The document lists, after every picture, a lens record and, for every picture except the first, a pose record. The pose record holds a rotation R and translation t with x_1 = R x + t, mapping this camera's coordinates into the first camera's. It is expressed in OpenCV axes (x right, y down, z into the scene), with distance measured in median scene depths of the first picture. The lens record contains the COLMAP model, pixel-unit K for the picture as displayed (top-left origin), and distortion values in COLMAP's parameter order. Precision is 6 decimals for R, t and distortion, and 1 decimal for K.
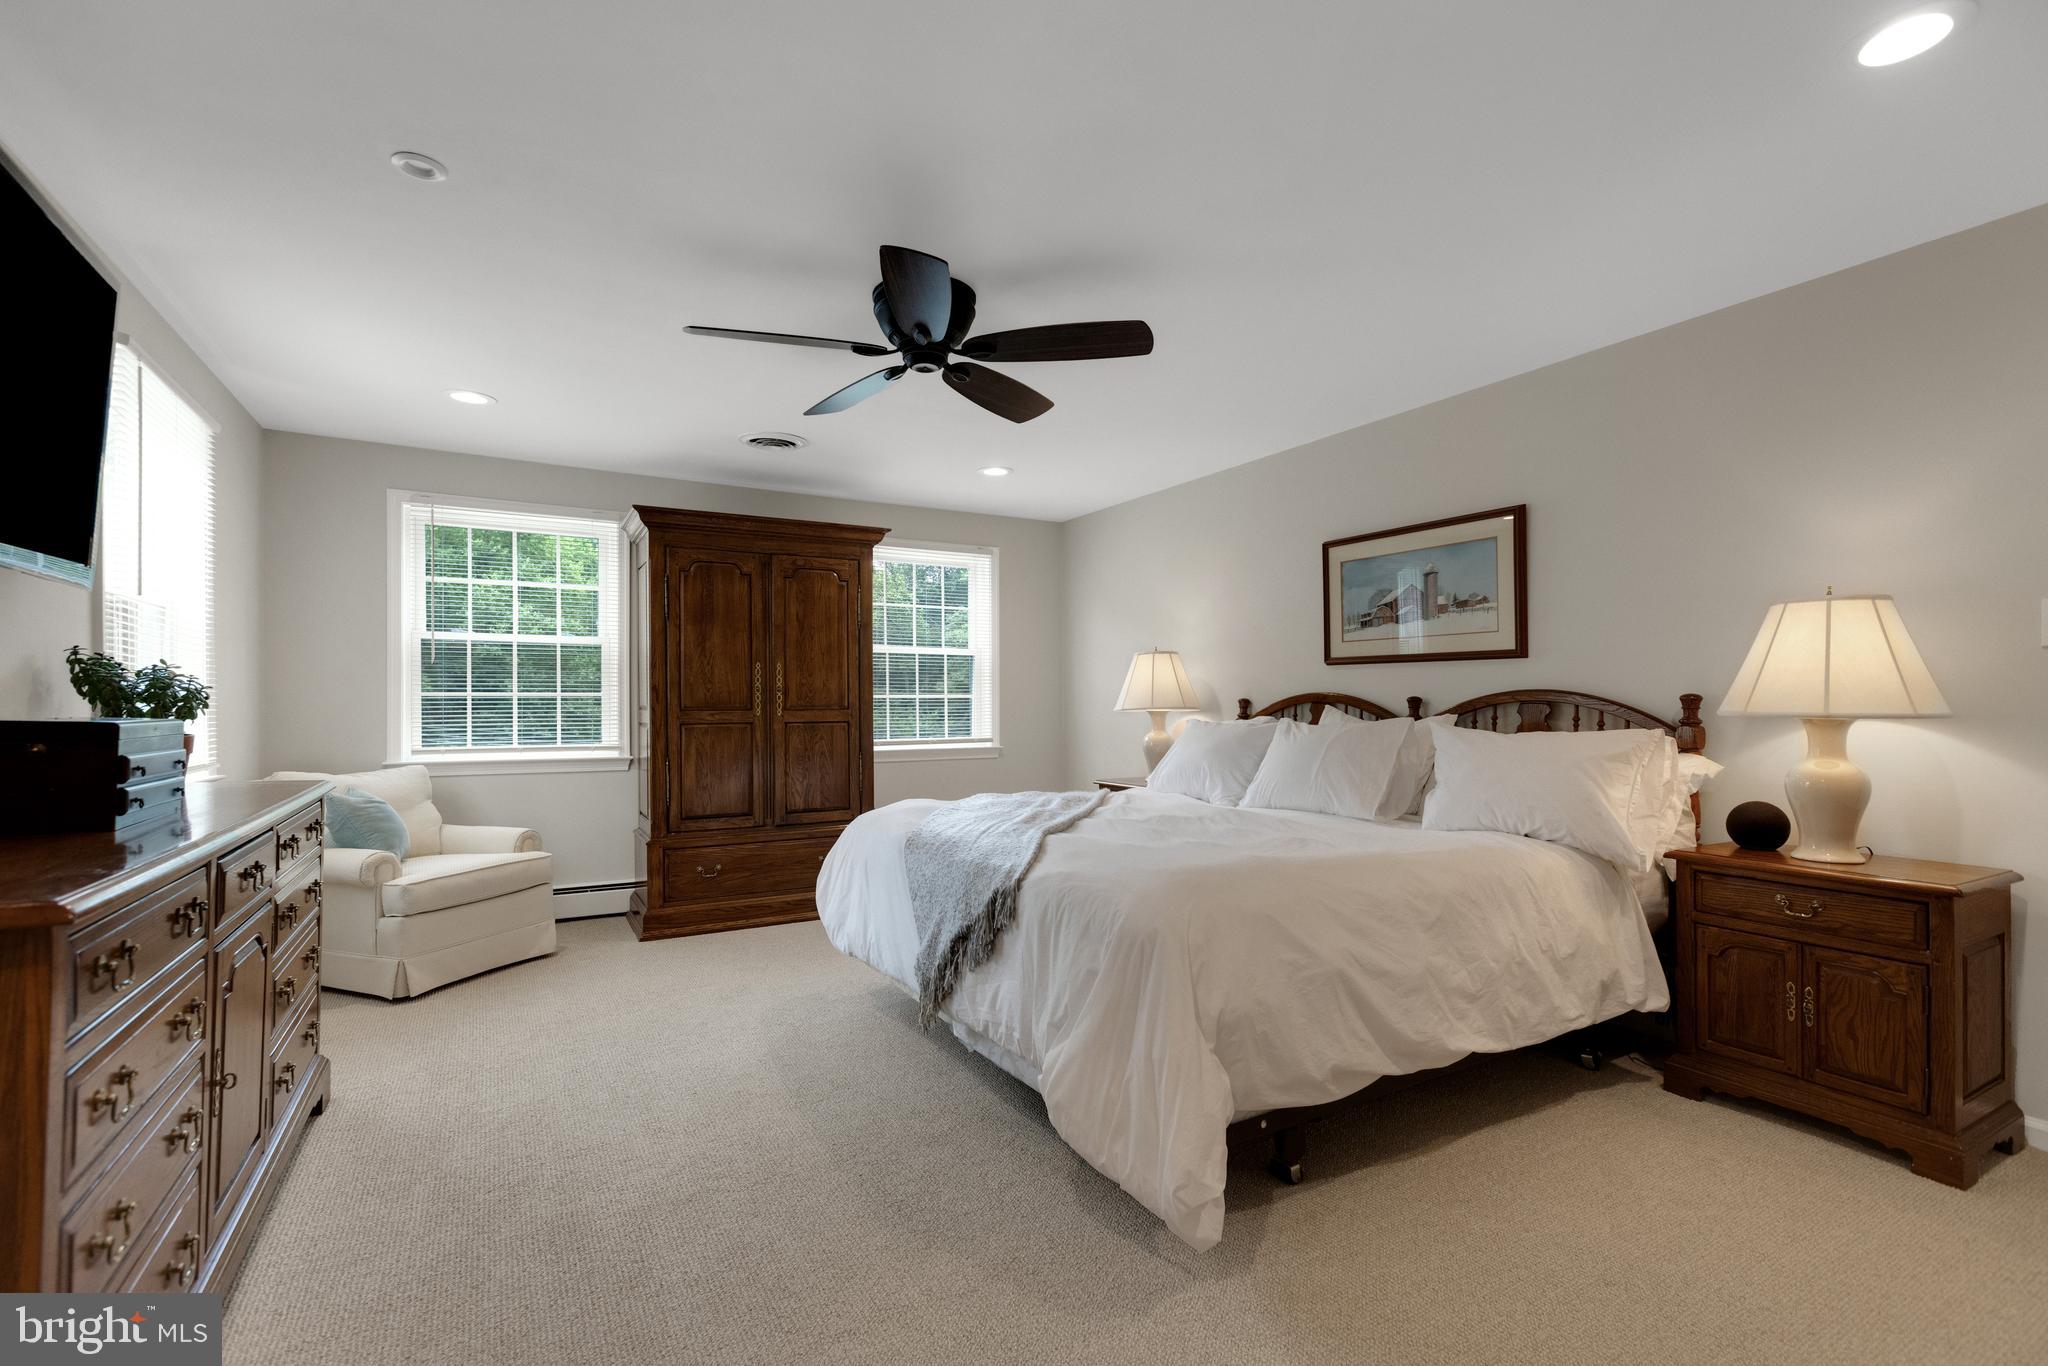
lens RADIAL K [[945.7, 0, 1034.2], [0, 945.7, 680.9], [0, 0, 1]] dist [-0.003321, 0.000048]
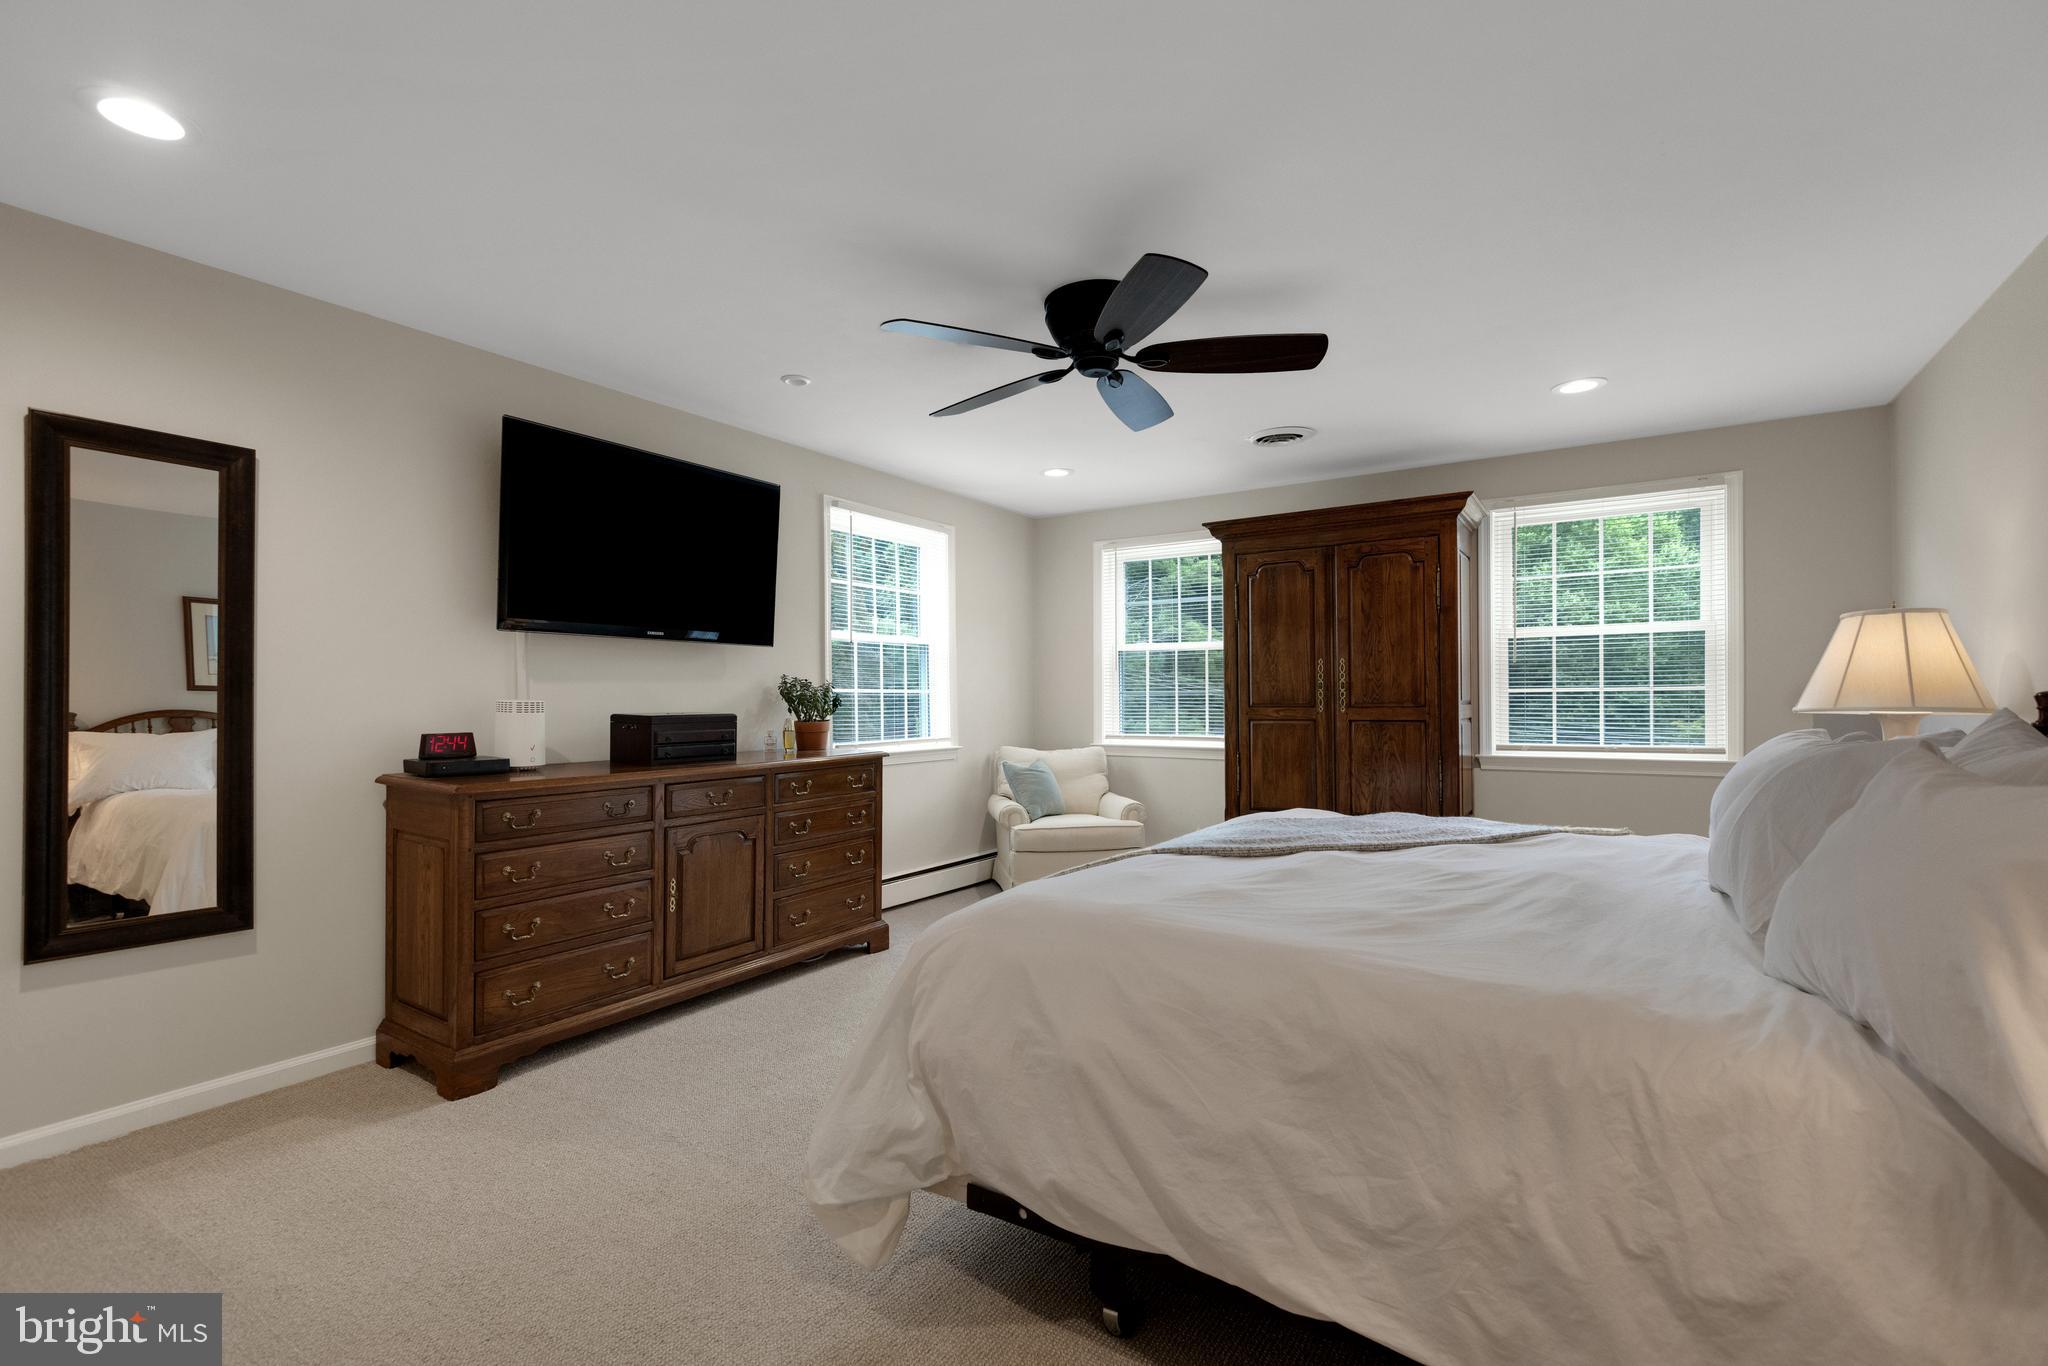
lens RADIAL K [[945.7, 0, 1043.9], [0, 945.7, 699.6], [0, 0, 1]] dist [-0.003321, 0.000048]
pose [[0.433675, -0.000927, -0.901069, 0.474140], [0.026533, 0.999579, 0.011742, 0.003891], [0.900679, -0.029000, 0.433517, 0.318476]]
